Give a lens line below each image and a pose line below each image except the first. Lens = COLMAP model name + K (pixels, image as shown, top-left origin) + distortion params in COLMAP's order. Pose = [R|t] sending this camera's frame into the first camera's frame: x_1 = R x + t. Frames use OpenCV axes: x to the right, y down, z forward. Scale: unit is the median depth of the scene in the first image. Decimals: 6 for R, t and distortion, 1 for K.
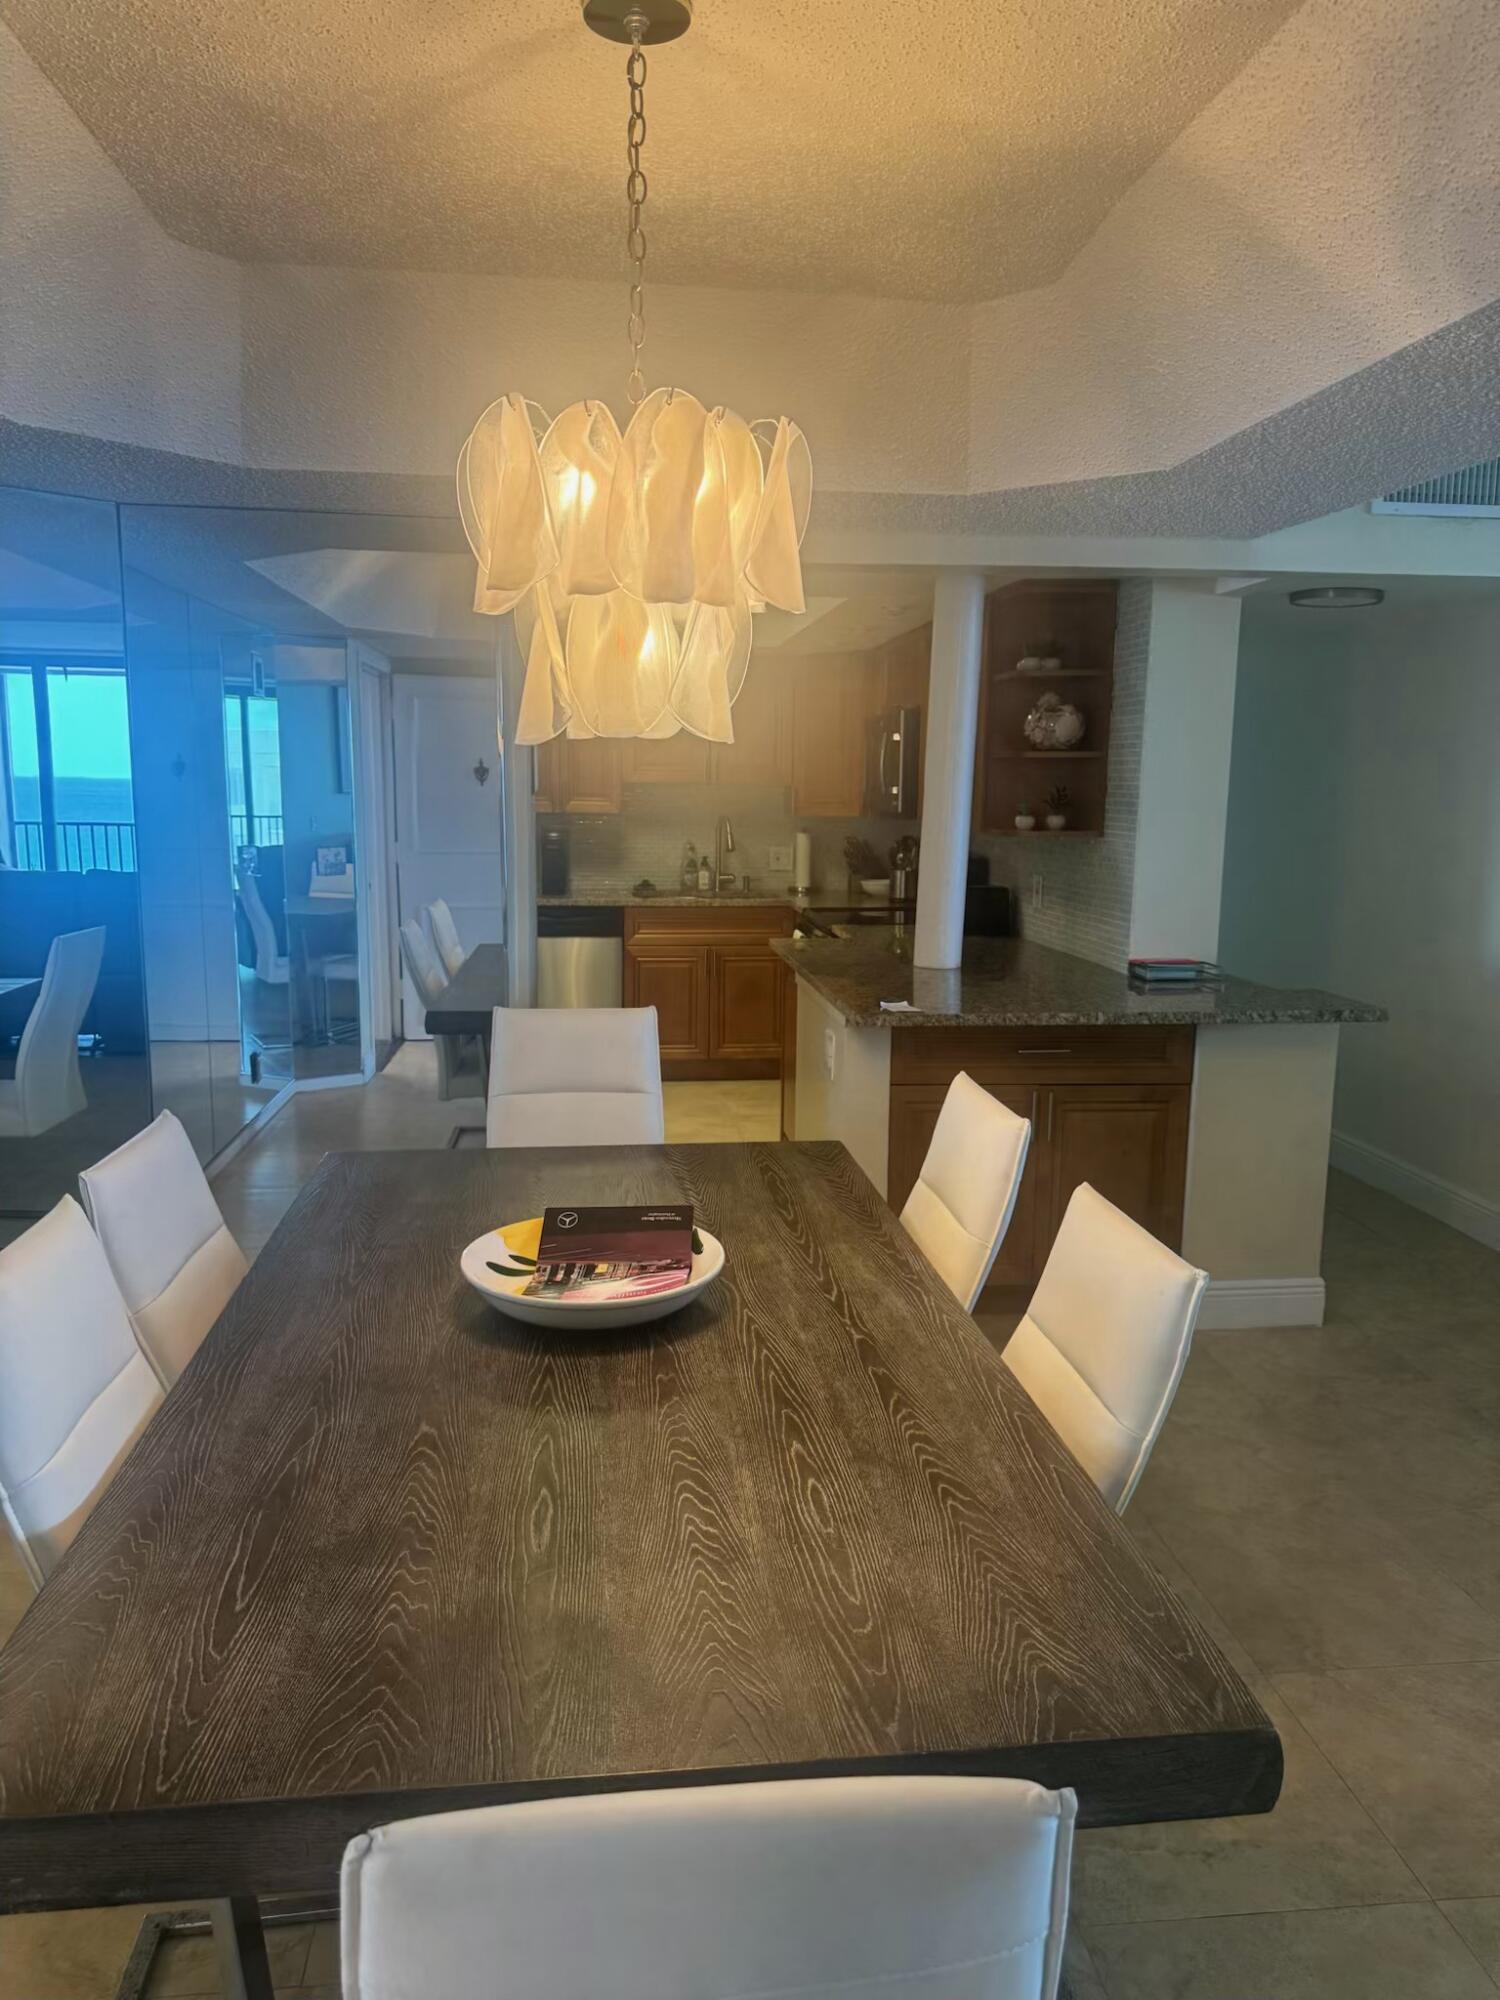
lens RADIAL K [[1419.7, 0, 751.0], [0, 1419.7, 1001.6], [0, 0, 1]] dist [0.007838, -0.000120]
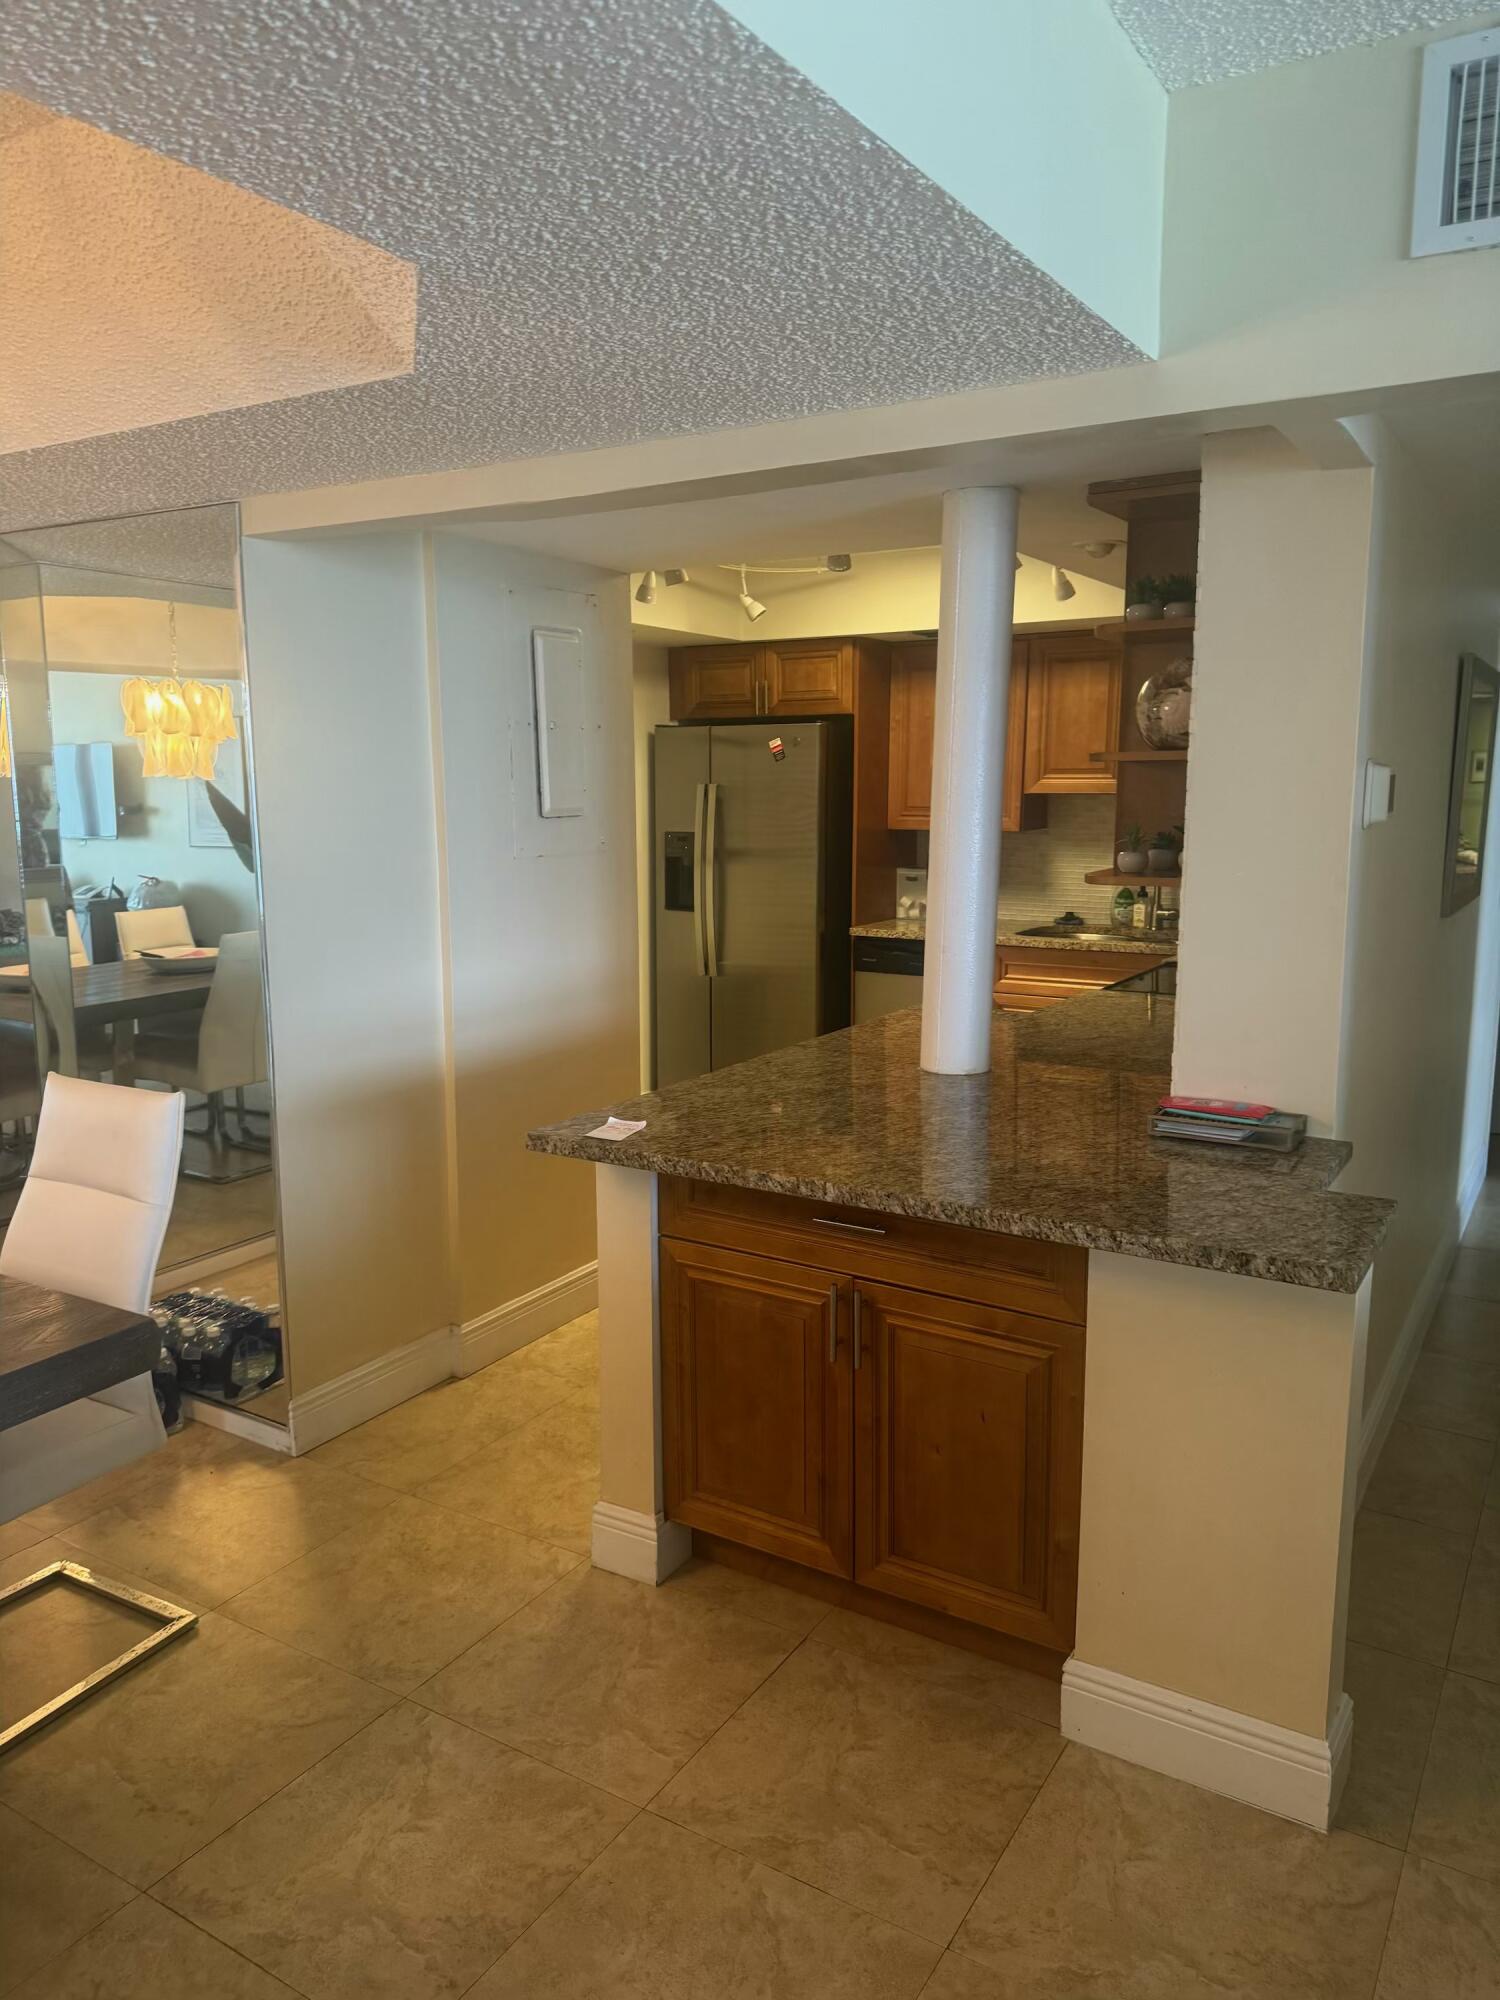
lens RADIAL K [[1419.7, 0, 748.1], [0, 1419.7, 1003.3], [0, 0, 1]] dist [0.007838, -0.000120]
pose [[0.781949, 0.084632, -0.617571, 0.583893], [-0.083974, 0.996011, 0.030168, -0.084571], [0.617661, 0.028270, 0.785937, 0.480586]]
